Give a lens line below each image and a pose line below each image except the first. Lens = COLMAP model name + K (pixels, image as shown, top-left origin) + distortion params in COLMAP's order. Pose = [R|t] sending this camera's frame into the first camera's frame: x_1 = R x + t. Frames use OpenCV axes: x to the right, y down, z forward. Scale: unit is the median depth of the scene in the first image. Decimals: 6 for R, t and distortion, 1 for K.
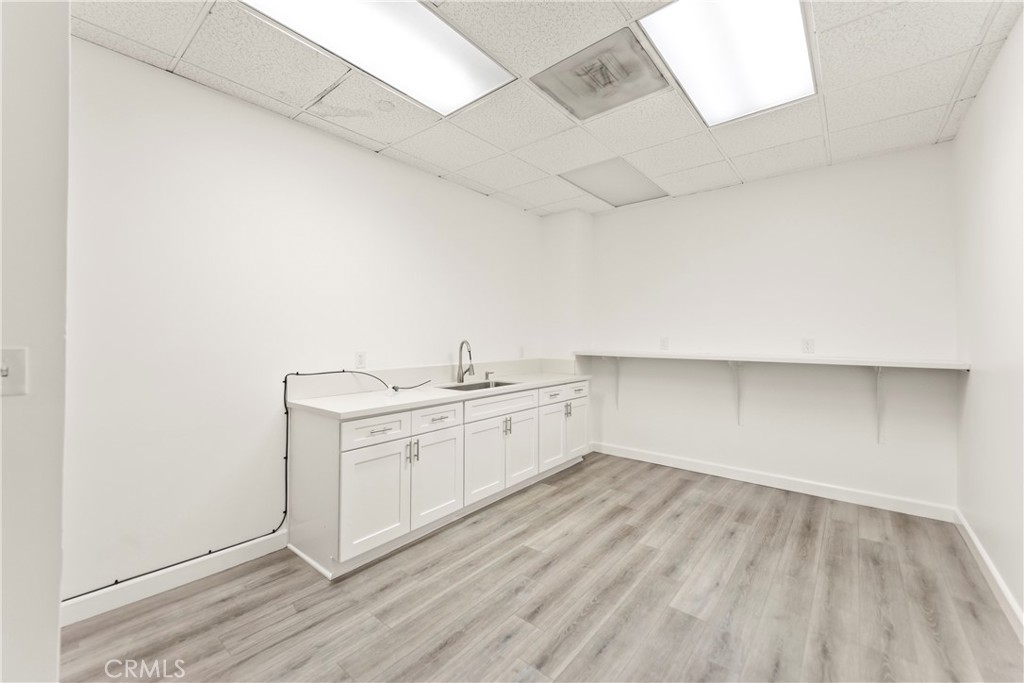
lens RADIAL K [[416.2, 0, 506.7], [0, 416.2, 336.4], [0, 0, 1]] dist [0.013550, -0.001509]
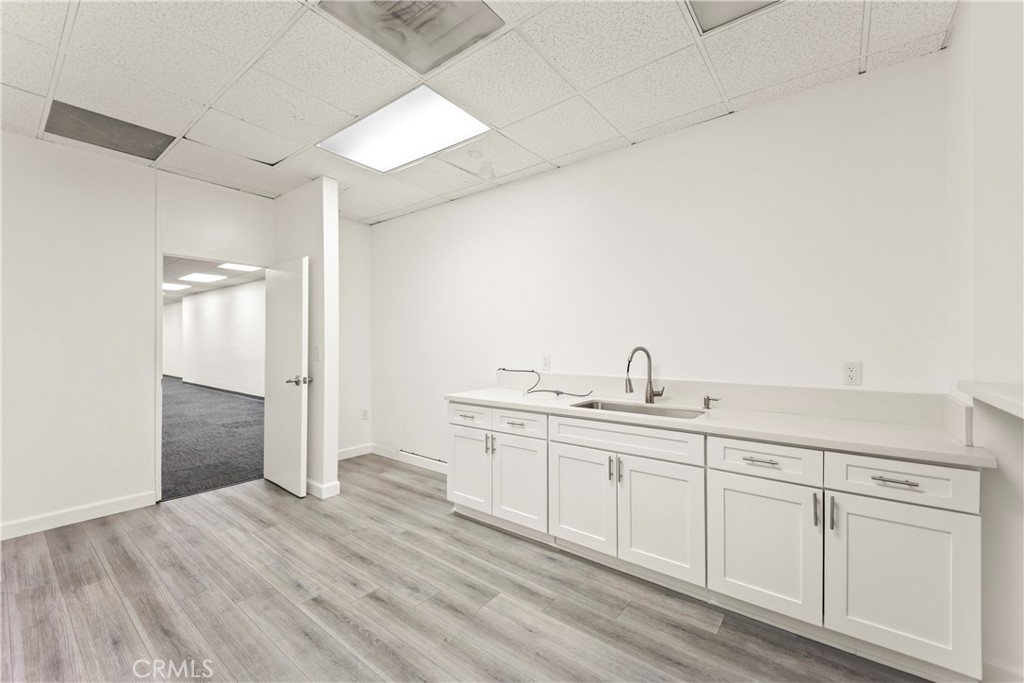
lens RADIAL K [[416.2, 0, 506.3], [0, 416.2, 343.5], [0, 0, 1]] dist [0.013550, -0.001509]
pose [[0.011800, 0.006063, -0.999912, 0.893679], [0.005491, 0.999966, 0.006128, -0.003050], [0.999915, -0.005562, 0.011767, 1.029150]]
